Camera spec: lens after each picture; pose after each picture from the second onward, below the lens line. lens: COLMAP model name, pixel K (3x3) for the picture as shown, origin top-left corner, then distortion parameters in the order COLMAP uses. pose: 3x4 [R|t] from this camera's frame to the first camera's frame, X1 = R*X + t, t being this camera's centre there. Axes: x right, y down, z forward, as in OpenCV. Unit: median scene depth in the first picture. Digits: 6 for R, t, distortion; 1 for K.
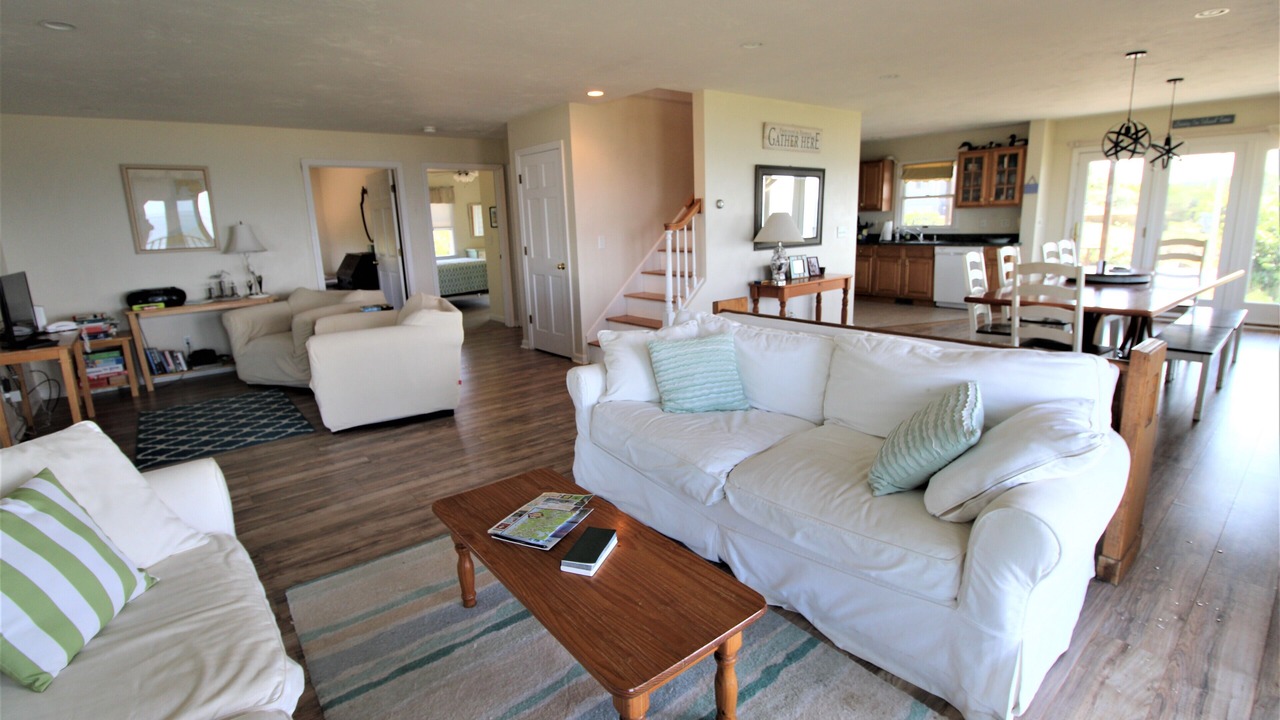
lens RADIAL K [[597.2, 0, 634.2], [0, 597.2, 346.8], [0, 0, 1]] dist [-0.002214, -0.000672]
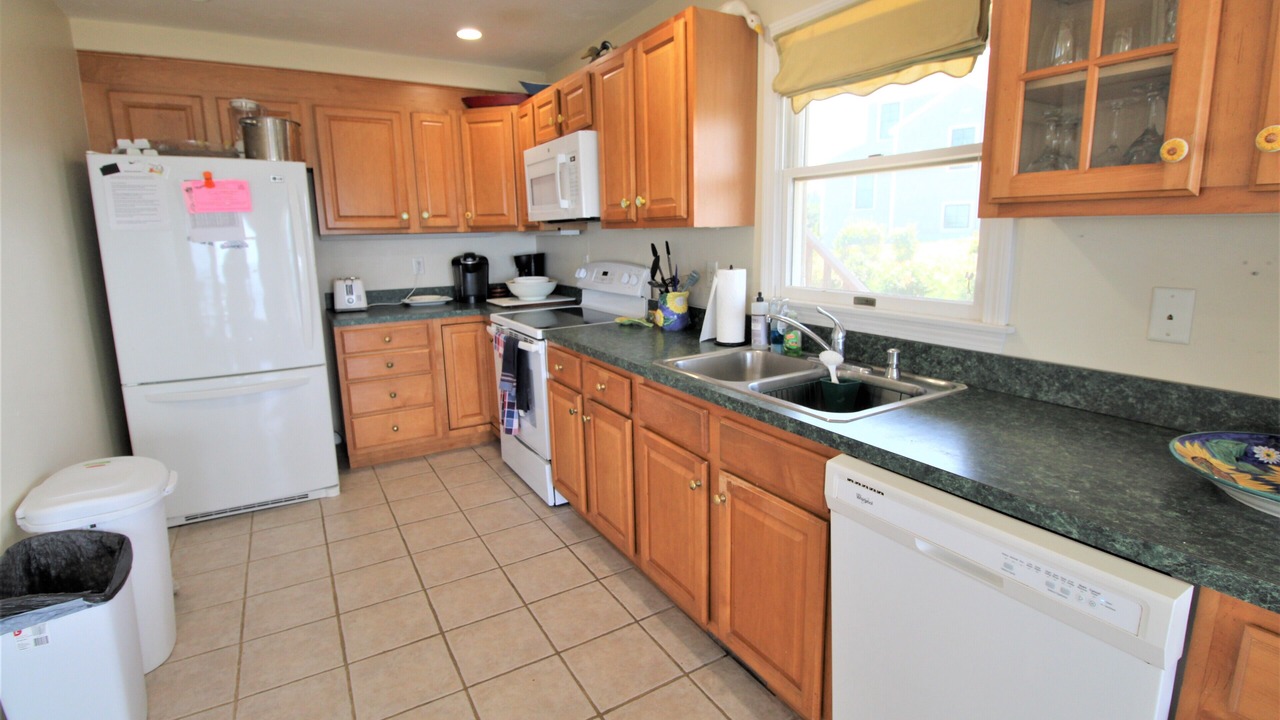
lens RADIAL K [[597.2, 0, 634.2], [0, 597.2, 346.8], [0, 0, 1]] dist [-0.002214, -0.000672]
pose [[0.992157, 0.039011, -0.118755, 0.434875], [-0.041762, 0.998912, -0.020767, -0.177405], [0.117816, 0.025563, 0.992706, 0.774923]]
